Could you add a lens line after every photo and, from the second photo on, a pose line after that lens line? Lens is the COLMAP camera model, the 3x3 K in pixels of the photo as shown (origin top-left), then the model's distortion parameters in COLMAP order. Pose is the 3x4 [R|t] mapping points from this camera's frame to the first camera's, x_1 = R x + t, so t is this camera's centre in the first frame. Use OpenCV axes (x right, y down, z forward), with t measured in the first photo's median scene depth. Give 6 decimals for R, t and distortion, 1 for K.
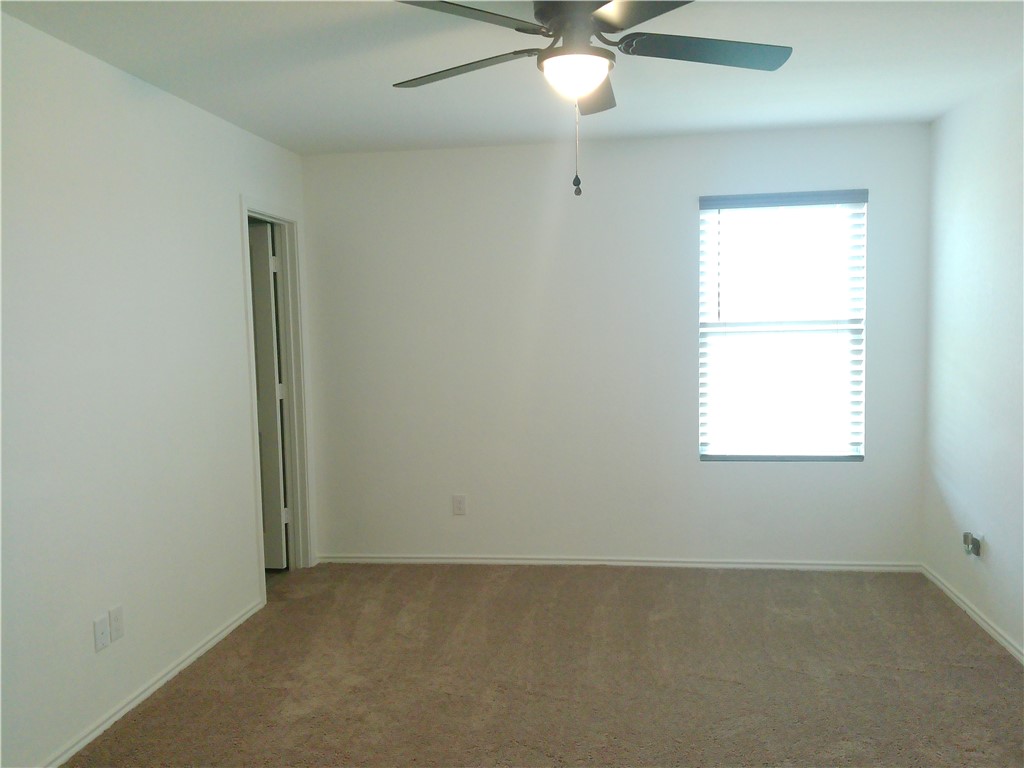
lens RADIAL K [[835.4, 0, 533.1], [0, 835.4, 385.7], [0, 0, 1]] dist [0.119881, -0.186514]
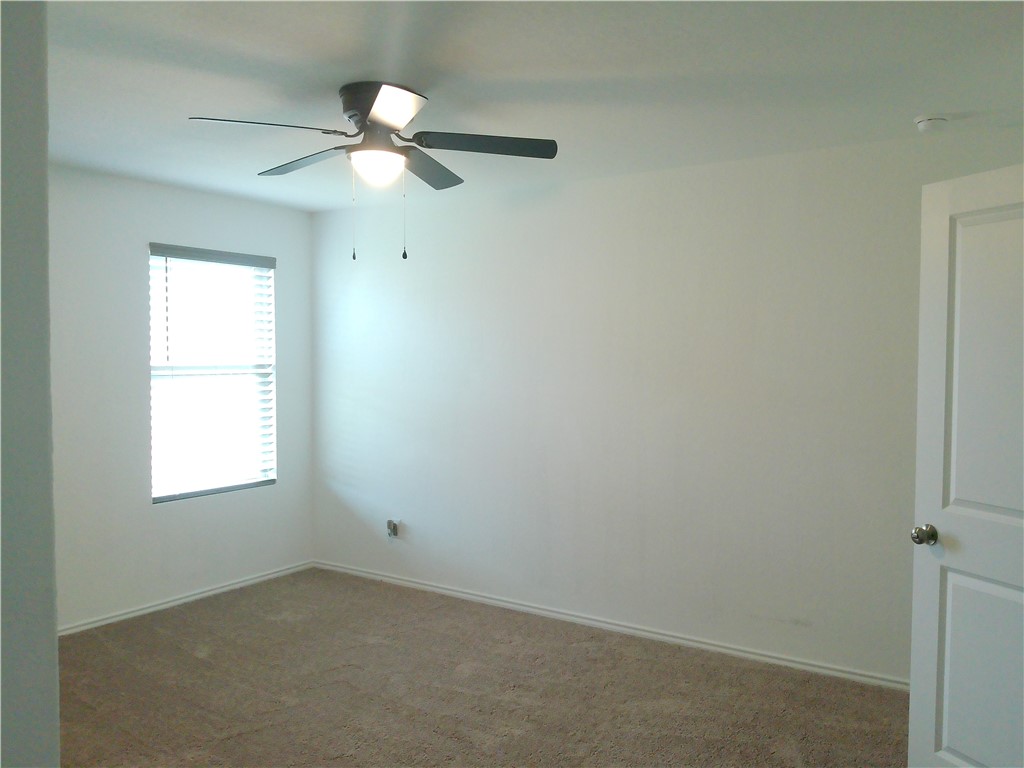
lens RADIAL K [[835.4, 0, 533.1], [0, 835.4, 385.7], [0, 0, 1]] dist [0.119881, -0.186514]
pose [[0.455034, -0.013454, 0.890372, -0.502113], [0.054749, 0.998417, -0.012893, -0.013395], [-0.888789, 0.054614, 0.455050, 0.132439]]
